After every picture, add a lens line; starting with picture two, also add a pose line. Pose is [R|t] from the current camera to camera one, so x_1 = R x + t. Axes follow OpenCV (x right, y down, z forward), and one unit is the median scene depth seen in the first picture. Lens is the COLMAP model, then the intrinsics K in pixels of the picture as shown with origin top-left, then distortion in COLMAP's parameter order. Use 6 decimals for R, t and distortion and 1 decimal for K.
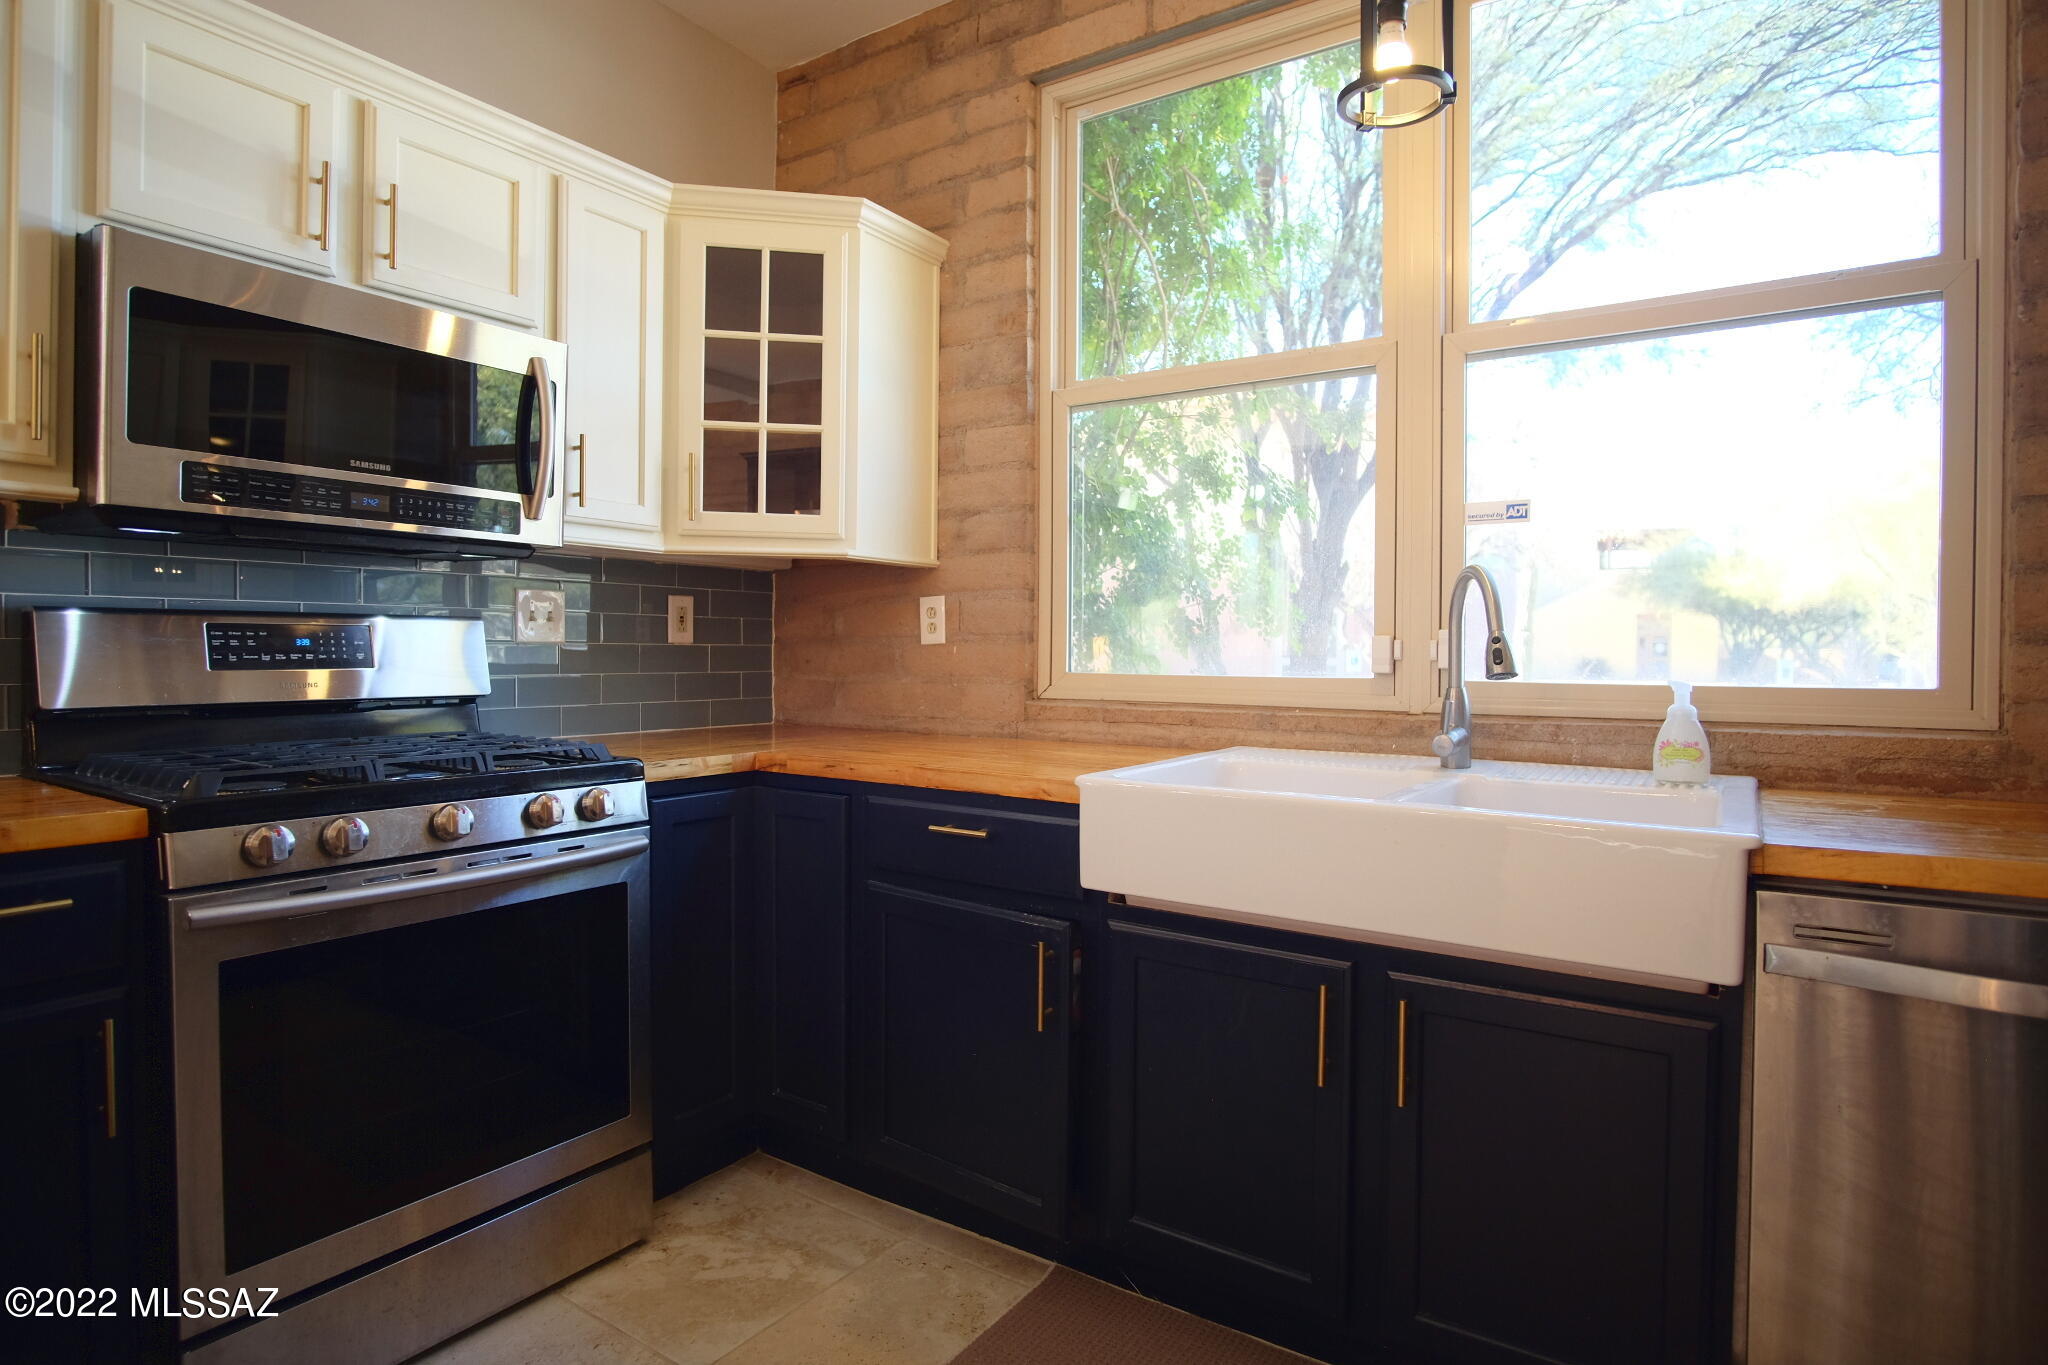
lens RADIAL K [[1102.2, 0, 1018.0], [0, 1102.2, 662.2], [0, 0, 1]] dist [-0.033931, 0.010554]
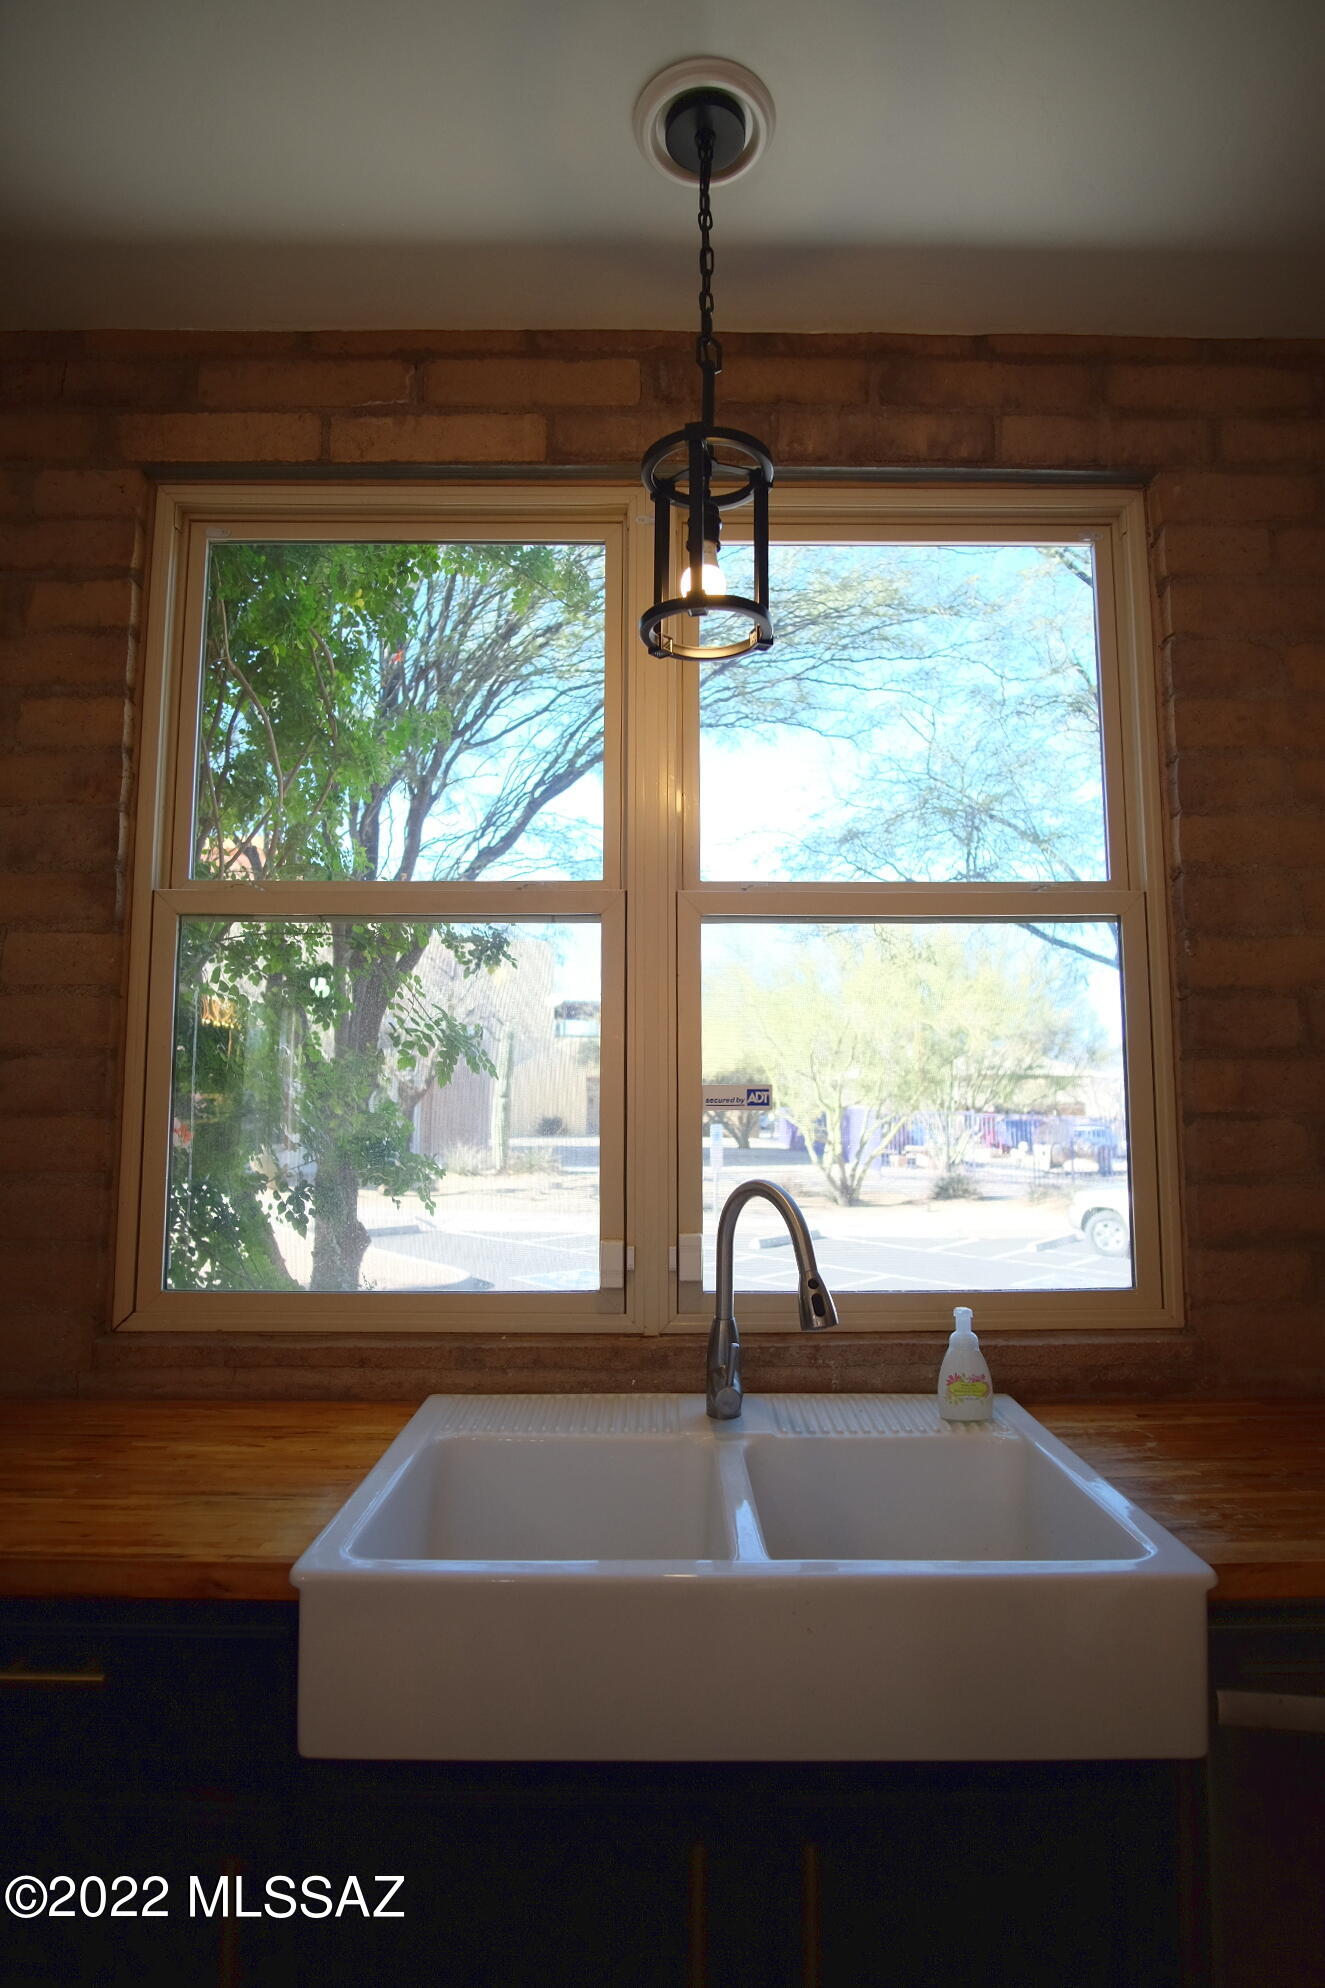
lens RADIAL K [[1101.4, 0, 677.9], [0, 1101.4, 993.1], [0, 0, 1]] dist [-0.029674, 0.002116]
pose [[0.823612, 0.052643, 0.564705, -0.087444], [0.012480, 0.993760, -0.110841, -0.098394], [-0.567016, 0.098338, 0.817815, 0.234915]]
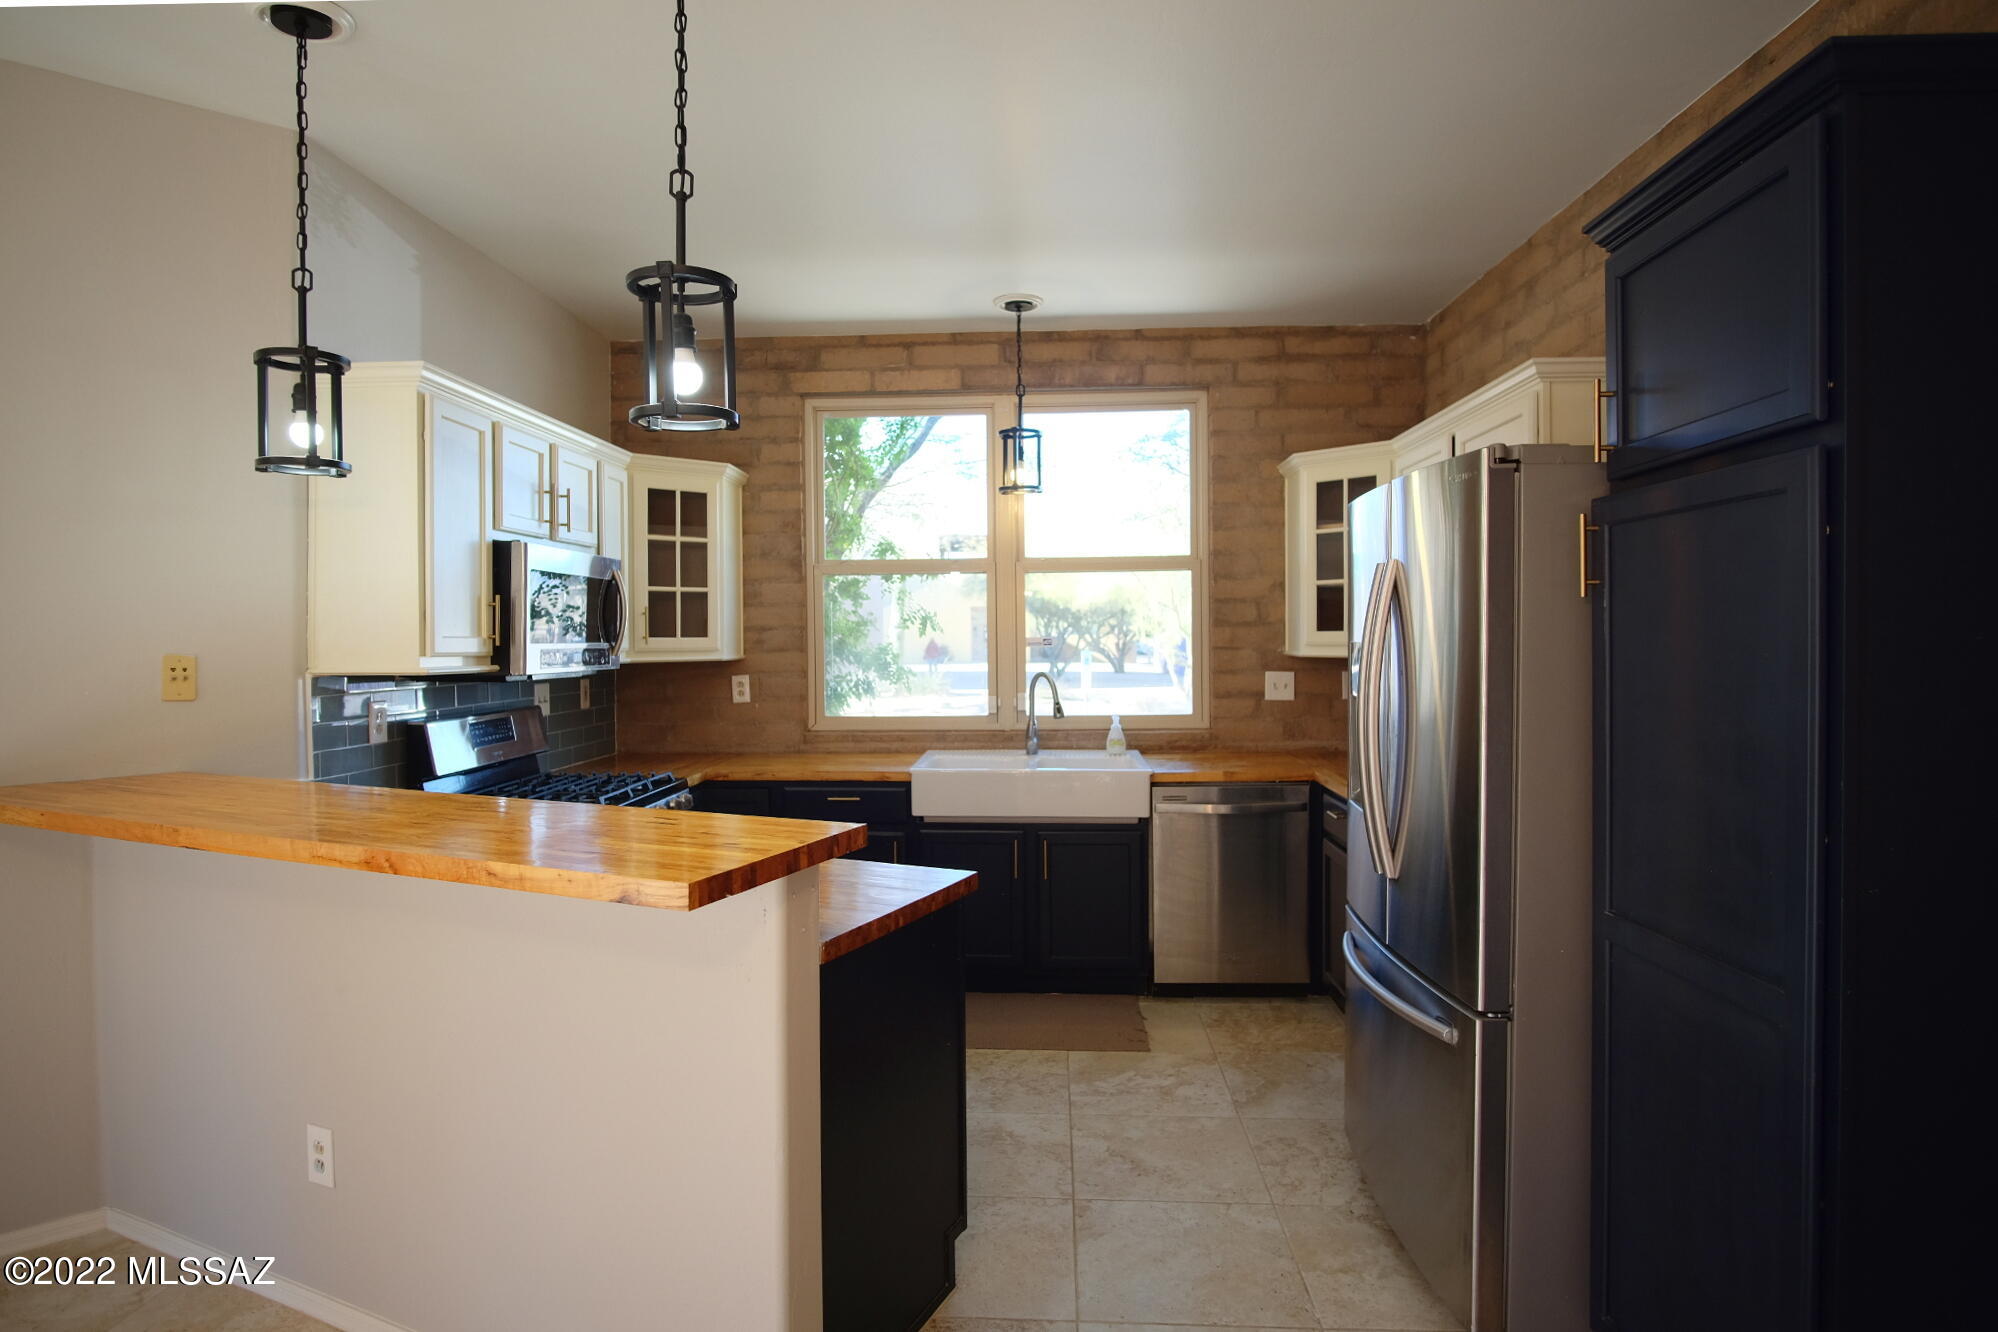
lens RADIAL K [[1075.2, 0, 993.2], [0, 1075.2, 646.2], [0, 0, 1]] dist [-0.033931, 0.010554]
pose [[0.857186, -0.018777, 0.514665, -0.655399], [0.020618, 0.999785, 0.002136, -0.108805], [-0.514594, 0.008780, 0.857389, -0.720292]]
